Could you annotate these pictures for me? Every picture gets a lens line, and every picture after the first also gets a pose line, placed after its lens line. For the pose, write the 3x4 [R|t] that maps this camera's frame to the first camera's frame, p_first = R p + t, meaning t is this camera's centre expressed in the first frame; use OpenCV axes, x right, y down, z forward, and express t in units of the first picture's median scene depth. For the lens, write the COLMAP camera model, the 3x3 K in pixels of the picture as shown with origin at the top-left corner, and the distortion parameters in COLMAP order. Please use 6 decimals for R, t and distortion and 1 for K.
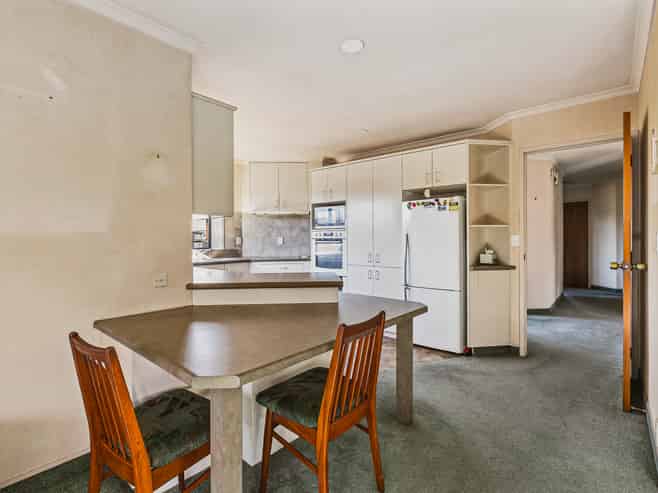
lens RADIAL K [[330.7, 0, 329.0], [0, 330.7, 241.7], [0, 0, 1]] dist [0.002518, 0.000364]
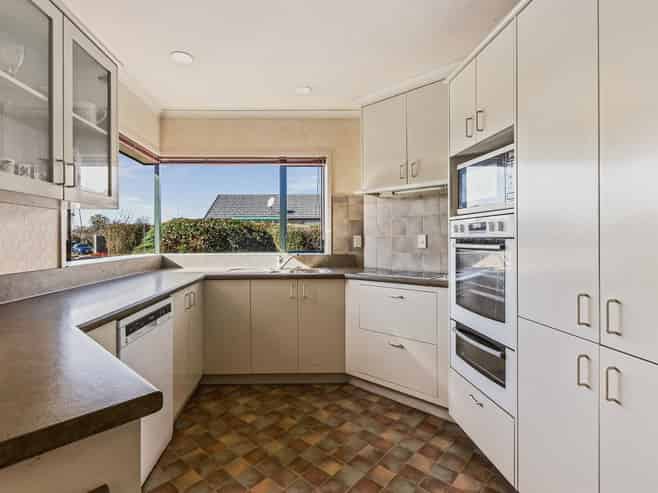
lens RADIAL K [[330.7, 0, 329.0], [0, 330.7, 240.8], [0, 0, 1]] dist [0.002518, 0.000364]
pose [[0.657276, 0.007538, -0.753612, 0.177433], [-0.007848, 0.999964, 0.003157, -0.005912], [0.753609, 0.003839, 0.657312, 0.618915]]
